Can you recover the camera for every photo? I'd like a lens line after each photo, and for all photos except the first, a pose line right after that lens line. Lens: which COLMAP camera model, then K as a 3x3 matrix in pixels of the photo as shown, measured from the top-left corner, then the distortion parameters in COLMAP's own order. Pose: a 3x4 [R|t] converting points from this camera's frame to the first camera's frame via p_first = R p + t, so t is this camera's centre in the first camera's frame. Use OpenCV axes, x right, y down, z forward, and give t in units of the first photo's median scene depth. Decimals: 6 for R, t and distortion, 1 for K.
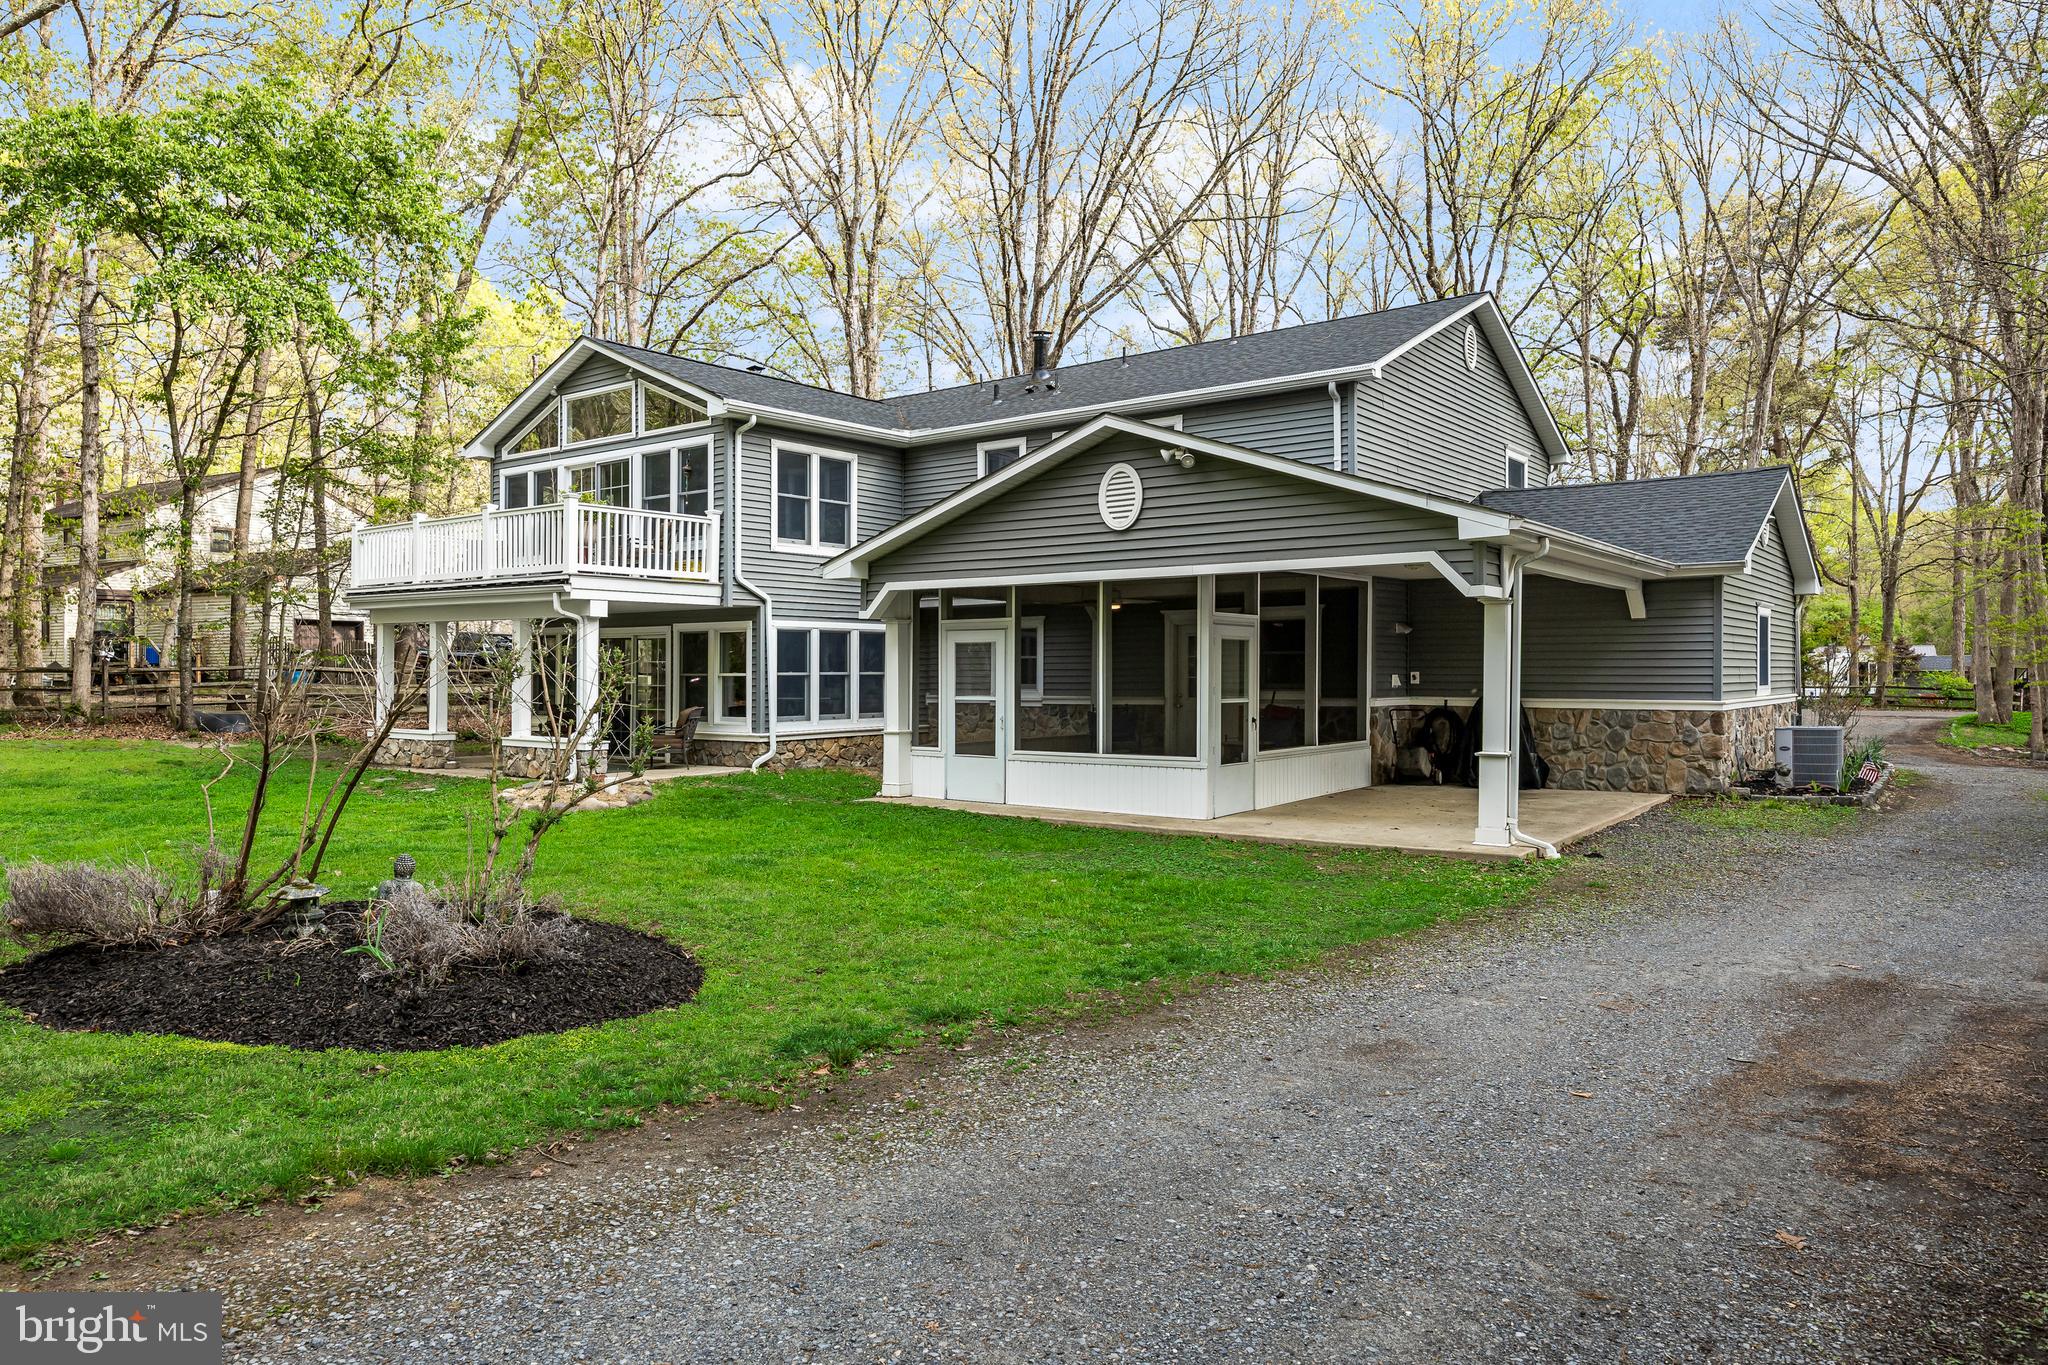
lens RADIAL K [[1328.7, 0, 1024.0], [0, 1328.7, 682.5], [0, 0, 1]] dist [0.003094, 0.000229]
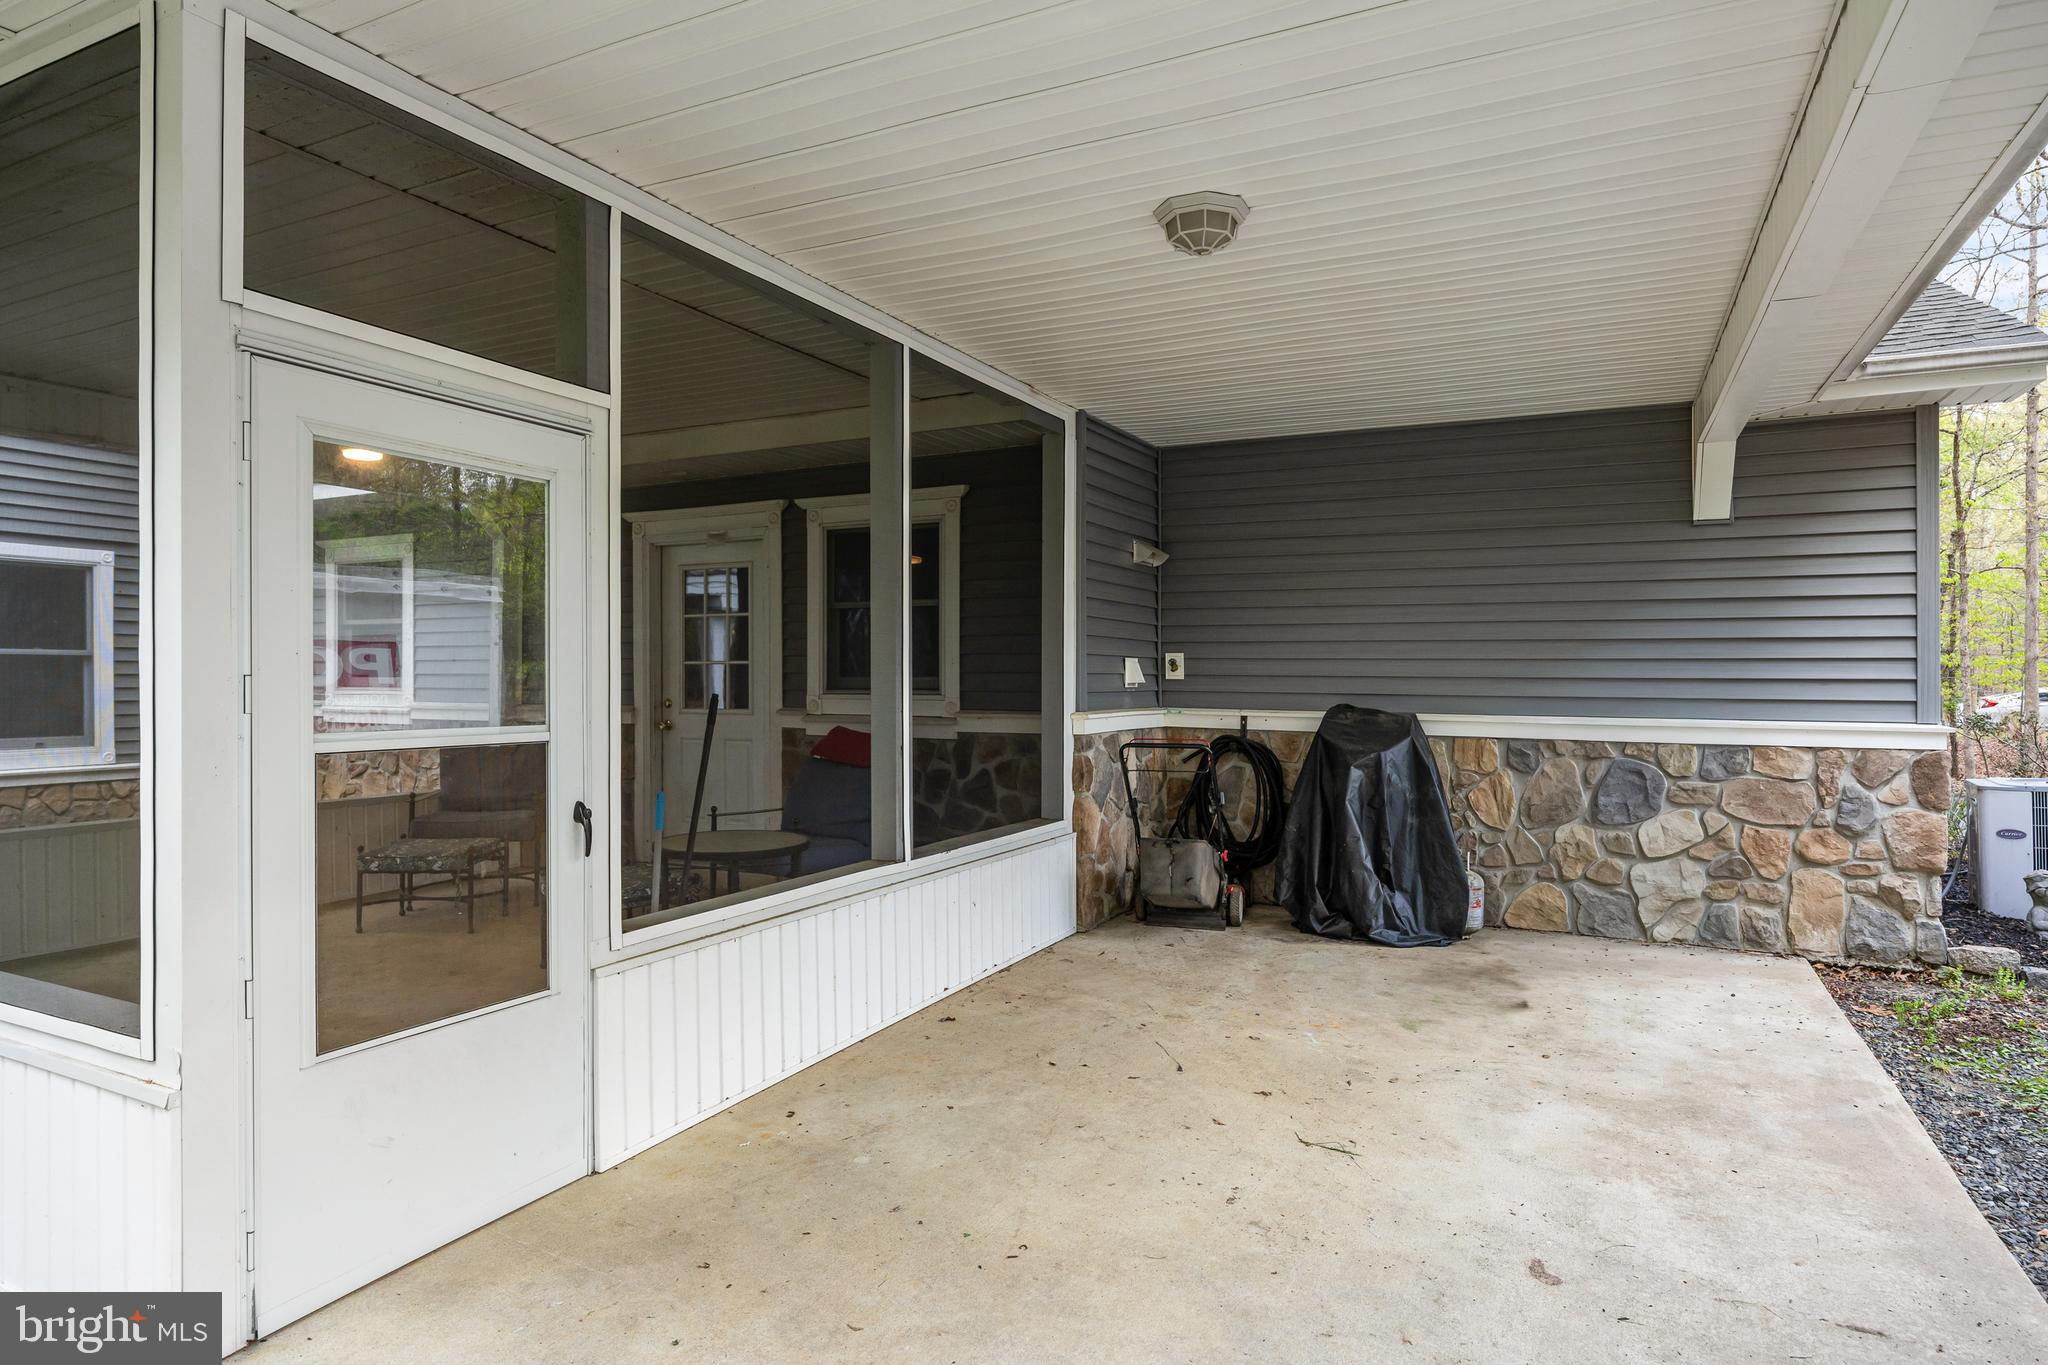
lens RADIAL K [[1186.5, 0, 1029.2], [0, 1186.5, 645.8], [0, 0, 1]] dist [-0.001989, 0.000232]
pose [[0.980216, 0.015978, 0.197286, 0.161847], [-0.008008, 0.999122, -0.041133, 0.006053], [-0.197770, 0.038739, 0.979483, 0.597702]]
